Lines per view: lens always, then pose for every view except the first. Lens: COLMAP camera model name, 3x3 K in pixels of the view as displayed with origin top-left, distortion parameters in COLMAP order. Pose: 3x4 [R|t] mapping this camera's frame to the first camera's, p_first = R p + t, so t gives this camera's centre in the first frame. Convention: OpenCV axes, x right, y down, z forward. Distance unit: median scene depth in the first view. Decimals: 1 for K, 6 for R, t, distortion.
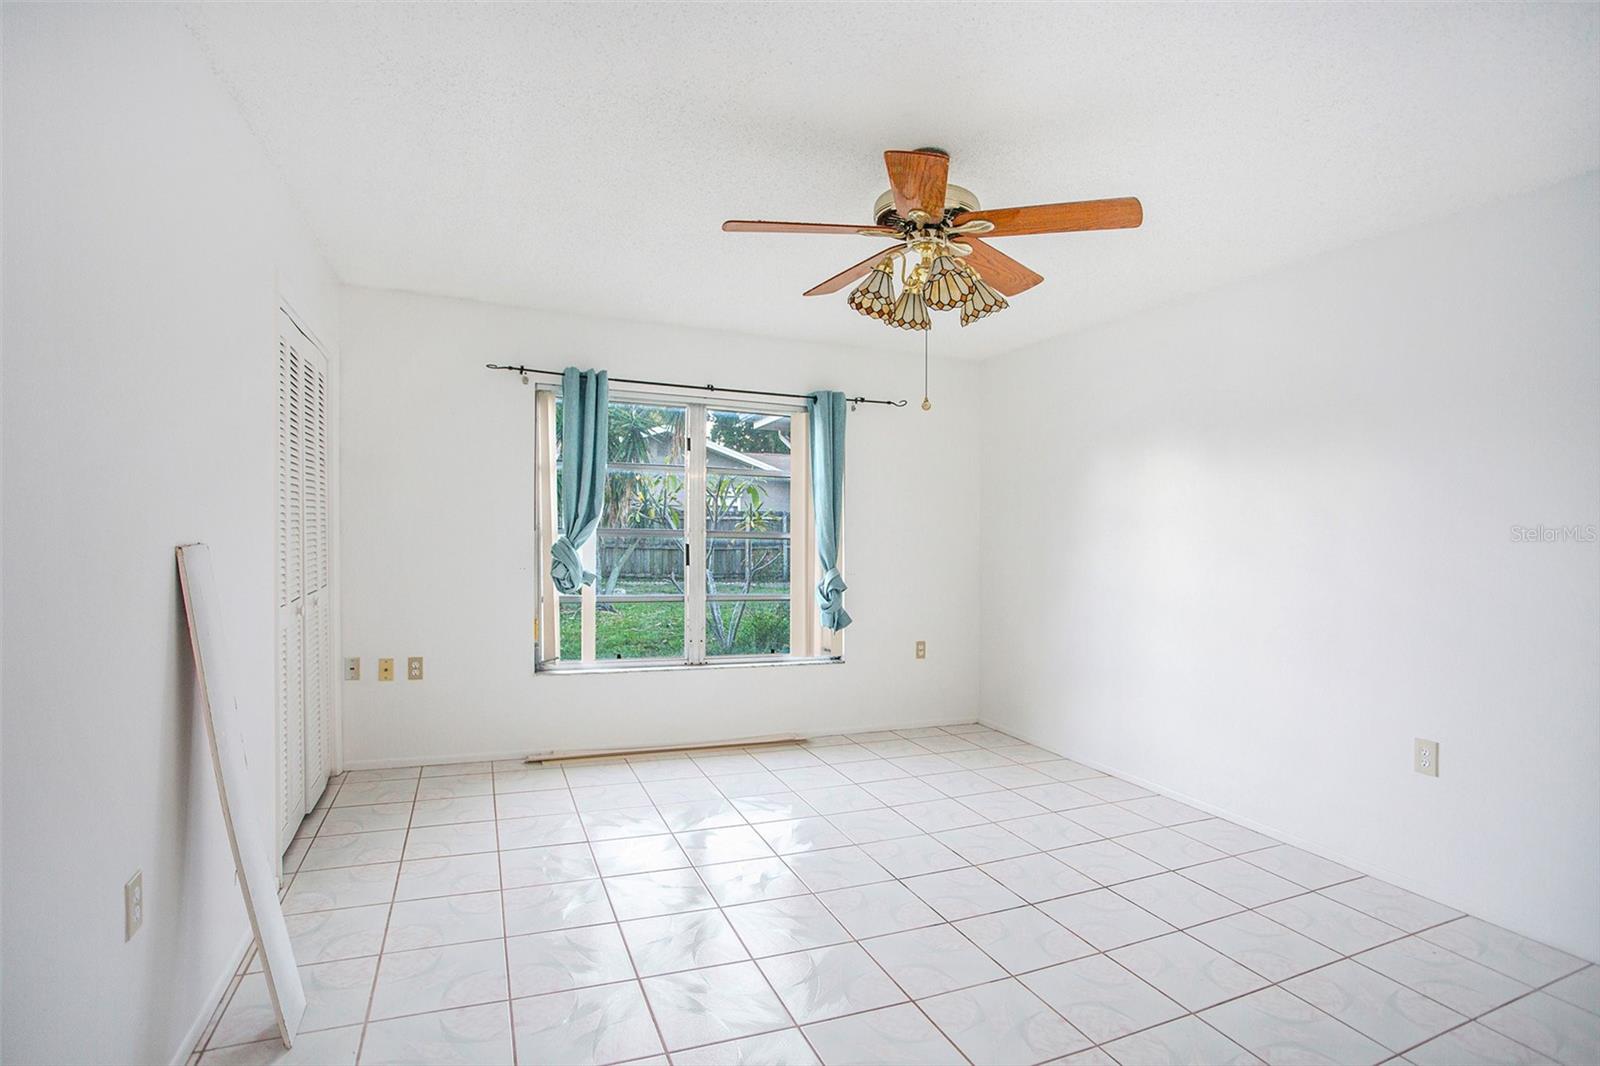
lens RADIAL K [[798.4, 0, 791.9], [0, 798.4, 524.4], [0, 0, 1]] dist [0.000240, 0.009143]
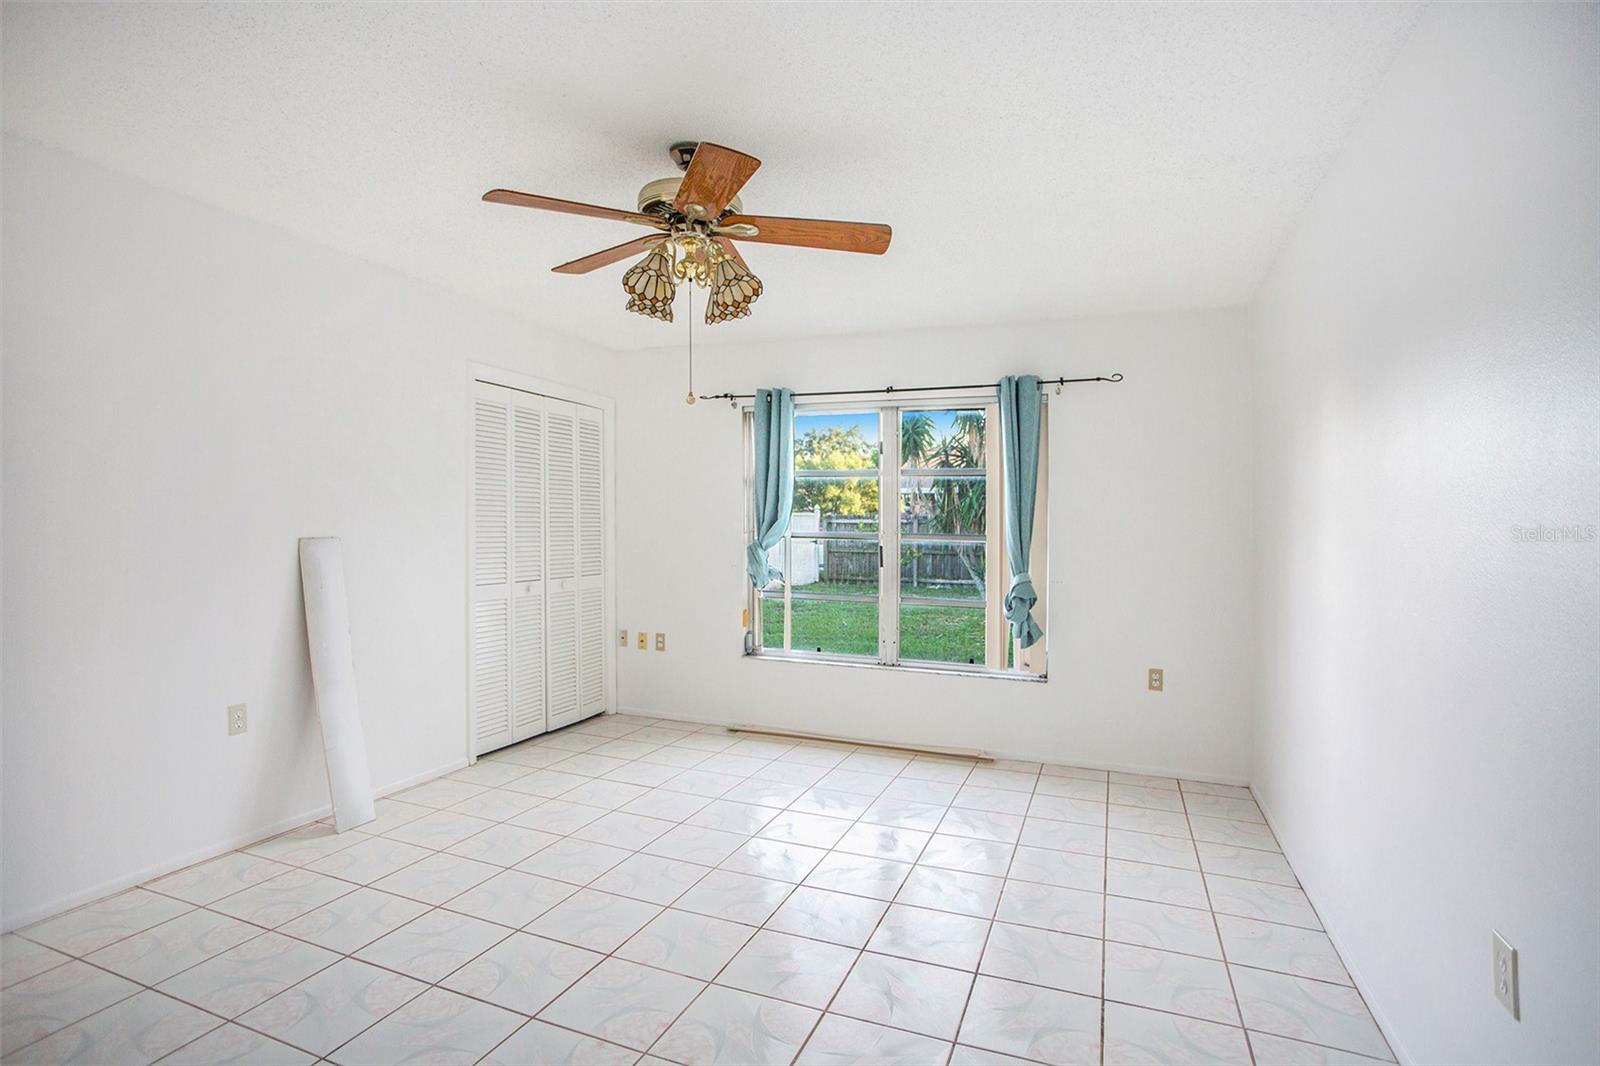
lens RADIAL K [[798.4, 0, 802.0], [0, 798.4, 546.1], [0, 0, 1]] dist [0.000240, 0.009143]
pose [[0.743687, 0.003450, -0.668520, 0.481948], [0.006252, 0.999907, 0.012116, 0.011476], [0.668499, -0.013190, 0.743596, 0.178536]]
